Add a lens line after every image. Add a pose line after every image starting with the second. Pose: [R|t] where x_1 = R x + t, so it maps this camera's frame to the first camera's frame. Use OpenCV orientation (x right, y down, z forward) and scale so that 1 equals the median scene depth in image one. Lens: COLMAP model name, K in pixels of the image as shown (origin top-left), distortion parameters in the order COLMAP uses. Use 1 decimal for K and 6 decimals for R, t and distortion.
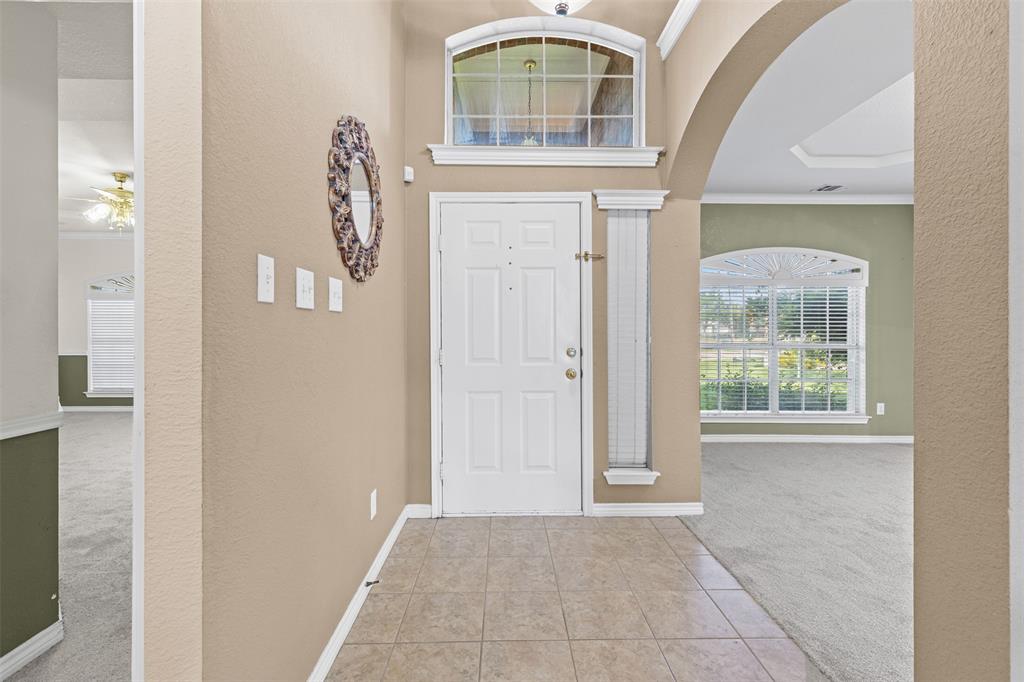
lens RADIAL K [[464.6, 0, 506.6], [0, 464.6, 334.7], [0, 0, 1]] dist [0.005336, 0.000113]
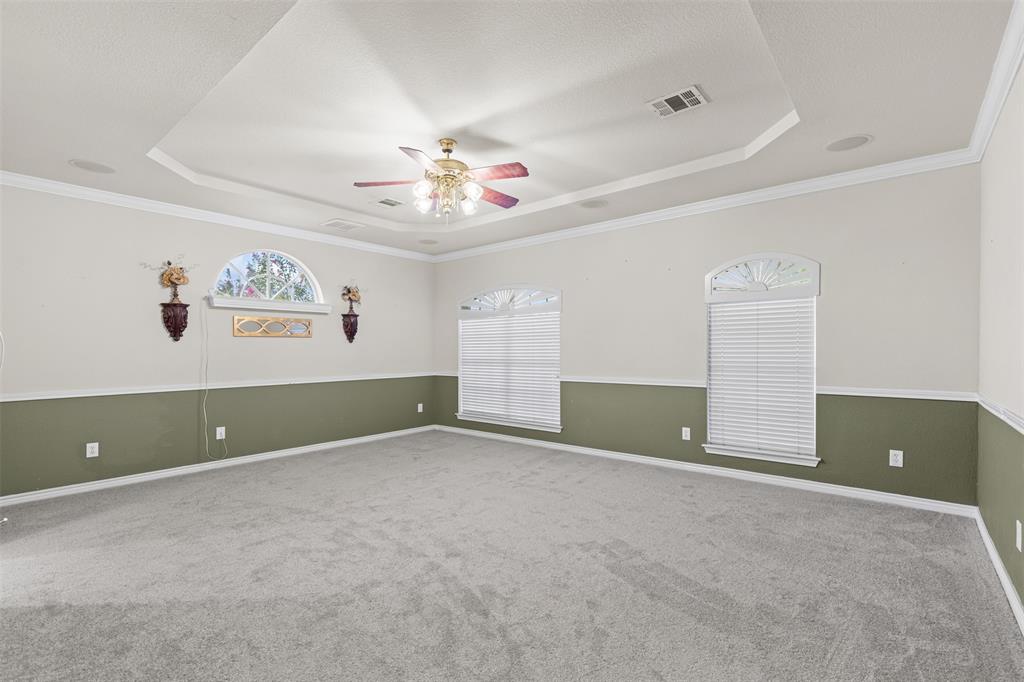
lens RADIAL K [[464.6, 0, 514.5], [0, 464.6, 347.7], [0, 0, 1]] dist [0.005336, 0.000113]
pose [[0.763948, -0.004932, -0.645259, -0.228262], [-0.006110, 0.999871, -0.014877, -0.003566], [0.645249, 0.015308, 0.763819, 0.431685]]
